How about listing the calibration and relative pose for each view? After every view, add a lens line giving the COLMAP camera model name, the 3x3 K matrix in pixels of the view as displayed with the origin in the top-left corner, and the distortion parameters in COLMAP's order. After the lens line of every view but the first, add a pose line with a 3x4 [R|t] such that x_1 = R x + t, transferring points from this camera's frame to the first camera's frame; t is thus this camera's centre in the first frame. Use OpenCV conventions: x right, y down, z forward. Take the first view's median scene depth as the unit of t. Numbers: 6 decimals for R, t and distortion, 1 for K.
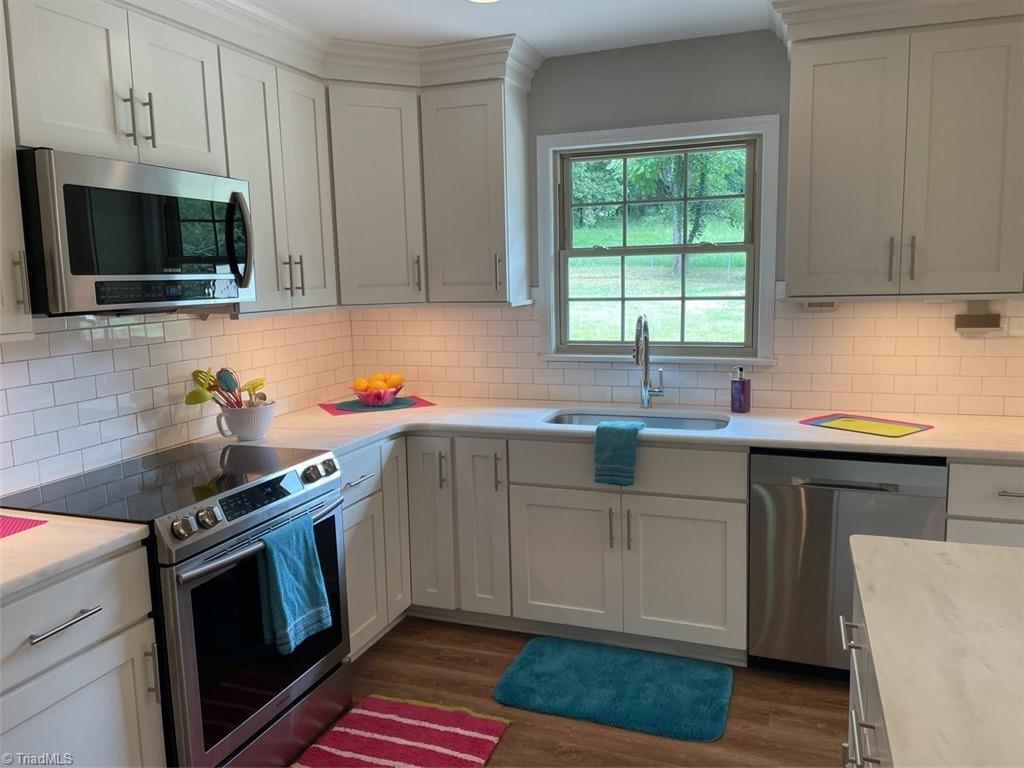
lens RADIAL K [[769.4, 0, 512.6], [0, 769.4, 382.9], [0, 0, 1]] dist [0.046544, -0.076198]
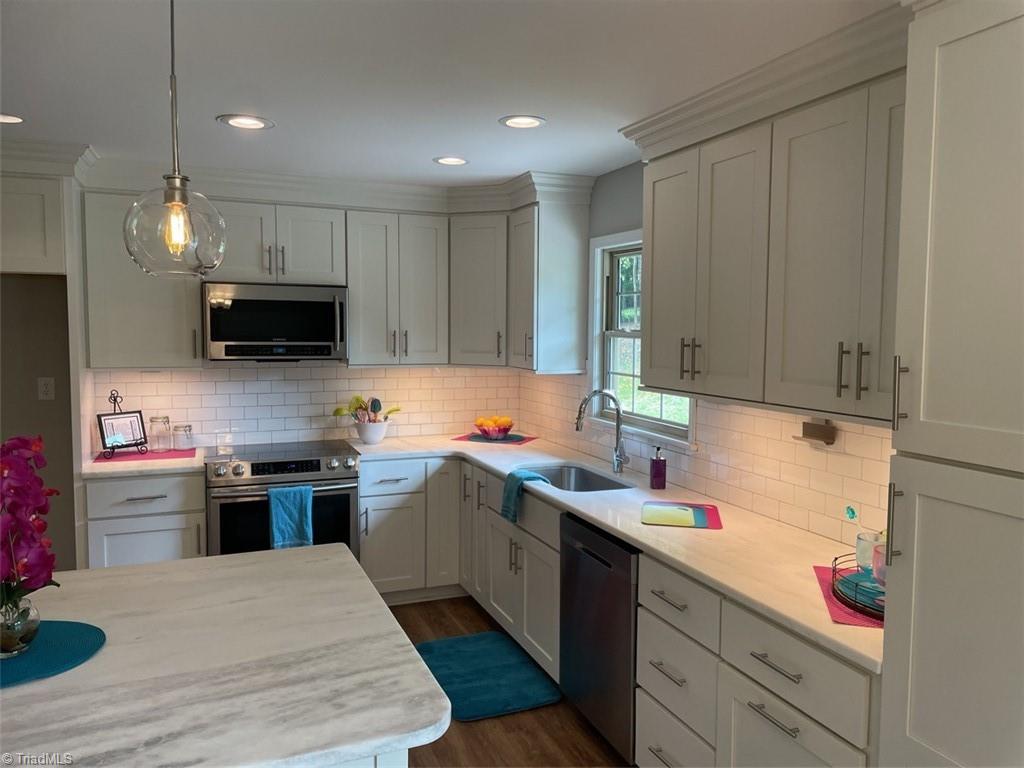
lens RADIAL K [[769.4, 0, 520.8], [0, 769.4, 383.8], [0, 0, 1]] dist [0.046544, -0.076198]
pose [[0.682306, 0.089959, -0.725511, 1.007286], [-0.129516, 0.991577, 0.001146, -0.090412], [0.719502, 0.093183, 0.688210, 0.113508]]
